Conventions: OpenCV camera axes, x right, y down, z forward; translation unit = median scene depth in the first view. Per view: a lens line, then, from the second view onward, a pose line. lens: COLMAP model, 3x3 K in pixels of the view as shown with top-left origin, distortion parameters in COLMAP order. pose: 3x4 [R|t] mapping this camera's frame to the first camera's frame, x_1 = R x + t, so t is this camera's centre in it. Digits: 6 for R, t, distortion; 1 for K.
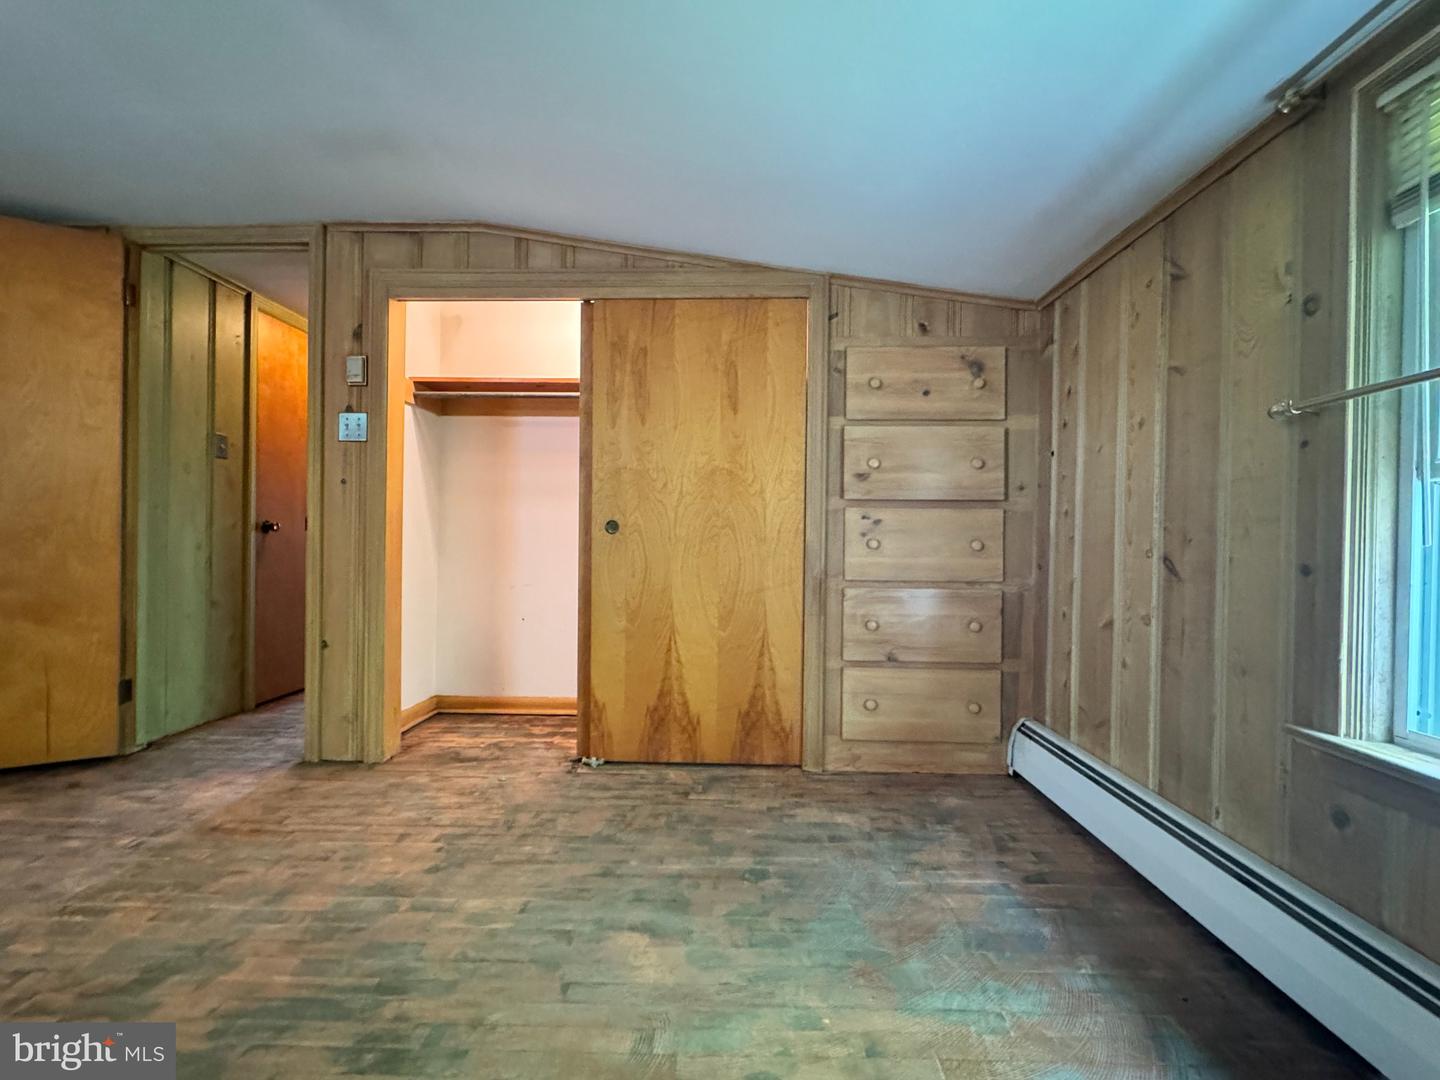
lens RADIAL K [[667.3, 0, 721.3], [0, 667.3, 542.7], [0, 0, 1]] dist [-0.002763, -0.000086]
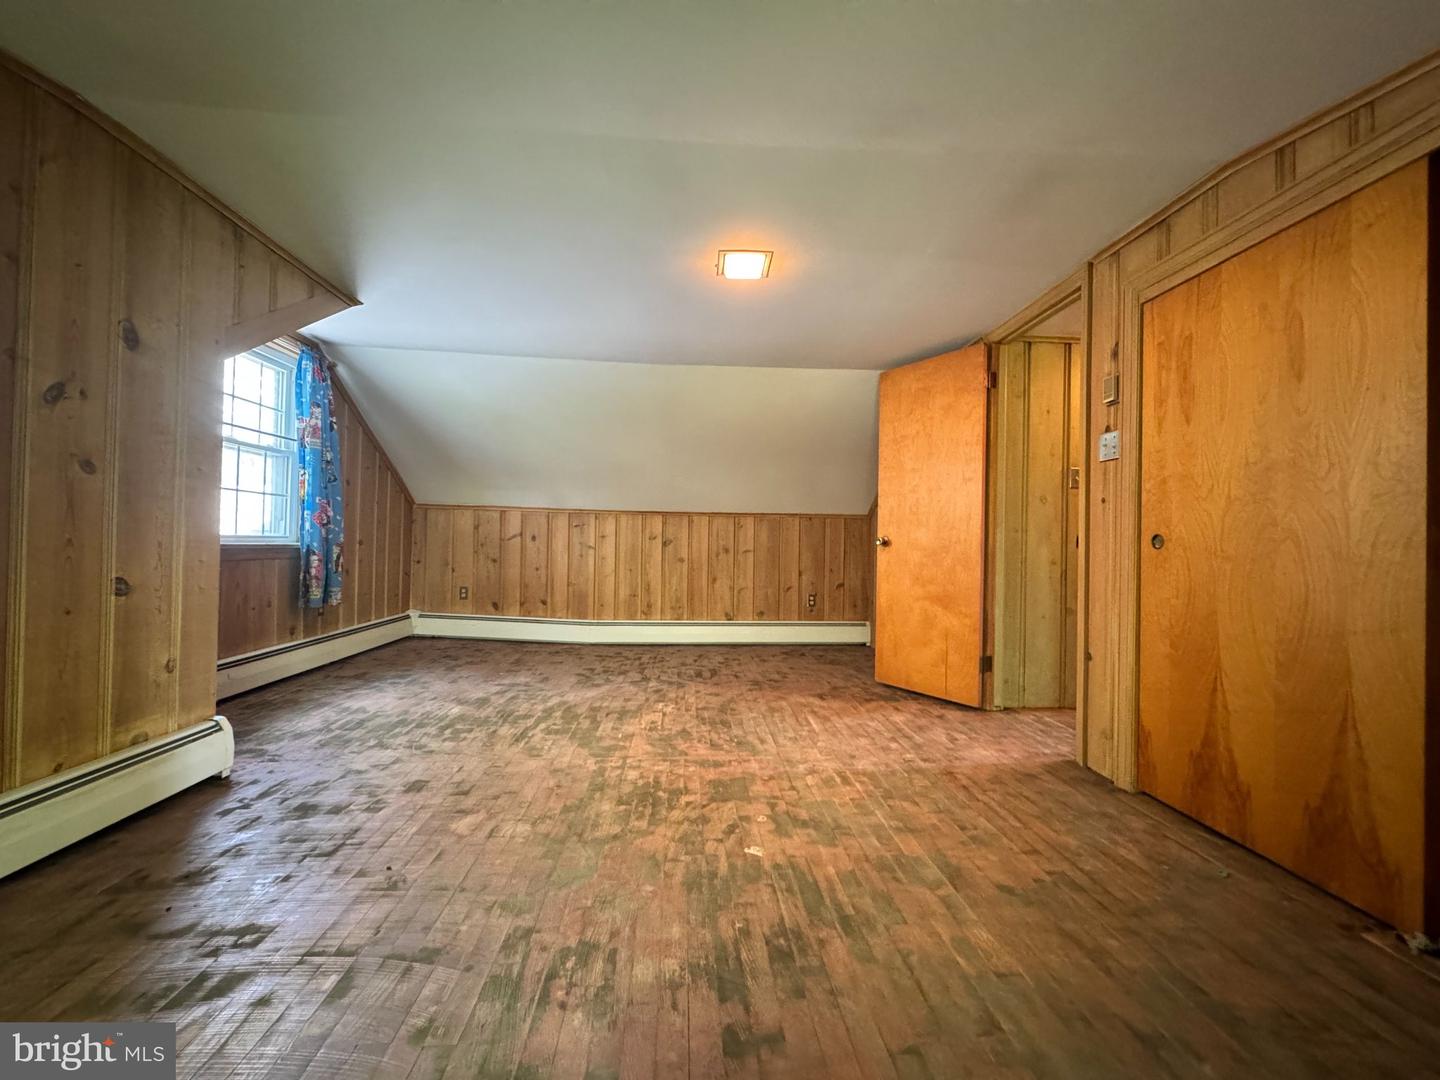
lens RADIAL K [[581.4, 0, 716.8], [0, 581.4, 538.5], [0, 0, 1]] dist [0.002008, 0.000762]
pose [[0.068690, -0.018154, -0.997473, 0.306744], [-0.021647, 0.999572, -0.019683, -0.003168], [0.997403, 0.022944, 0.068267, 0.372188]]
